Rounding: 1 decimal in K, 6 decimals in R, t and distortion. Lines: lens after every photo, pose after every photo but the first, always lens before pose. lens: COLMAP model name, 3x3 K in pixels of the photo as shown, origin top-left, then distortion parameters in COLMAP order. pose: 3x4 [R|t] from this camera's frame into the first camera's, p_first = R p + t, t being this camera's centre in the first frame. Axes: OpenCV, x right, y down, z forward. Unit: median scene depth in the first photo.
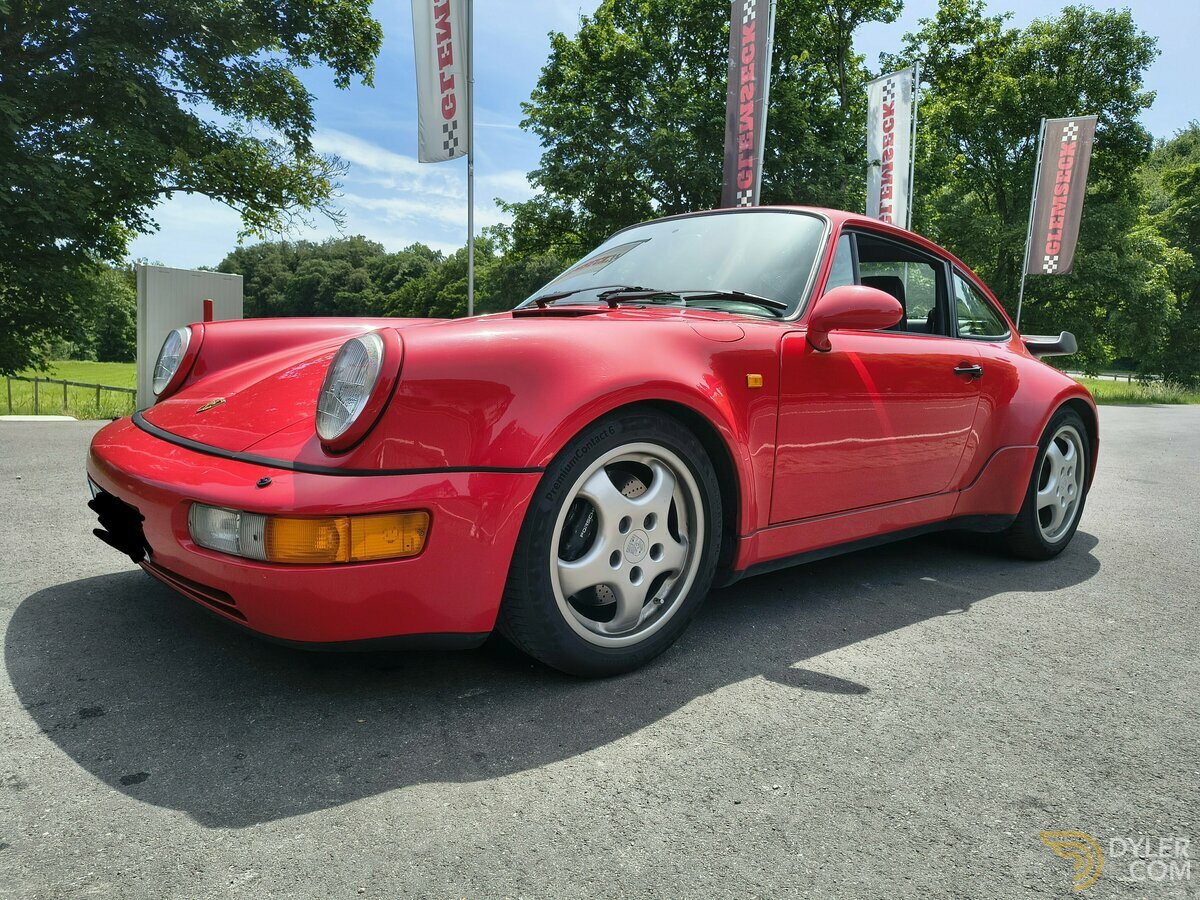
lens RADIAL K [[833.4, 0, 593.4], [0, 833.4, 447.6], [0, 0, 1]] dist [0.134626, -0.172816]
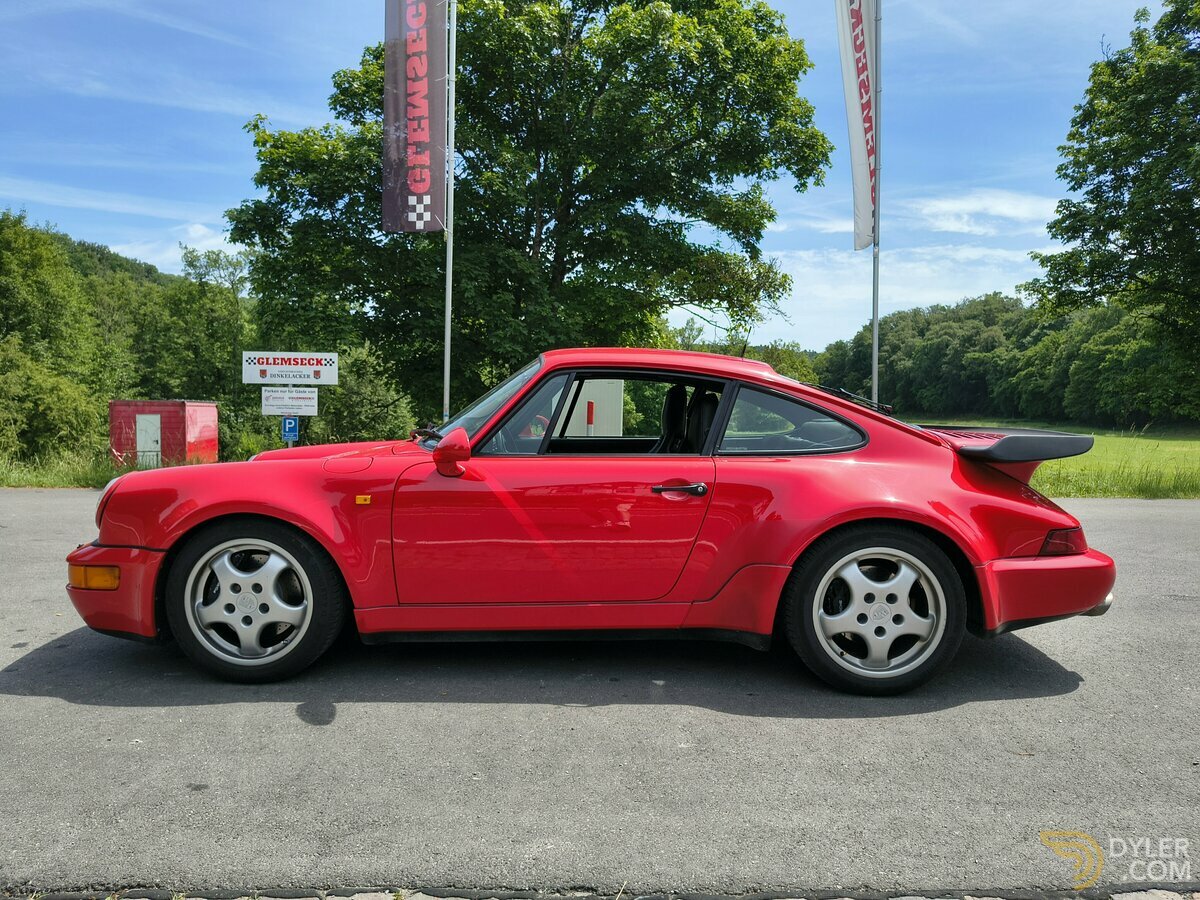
lens RADIAL K [[833.4, 0, 593.4], [0, 833.4, 447.6], [0, 0, 1]] dist [0.134626, -0.172816]
pose [[0.753819, 0.002146, -0.657079, 0.153048], [-0.051564, 0.997104, -0.055899, -0.011559], [0.655056, 0.076019, 0.751746, 0.017452]]
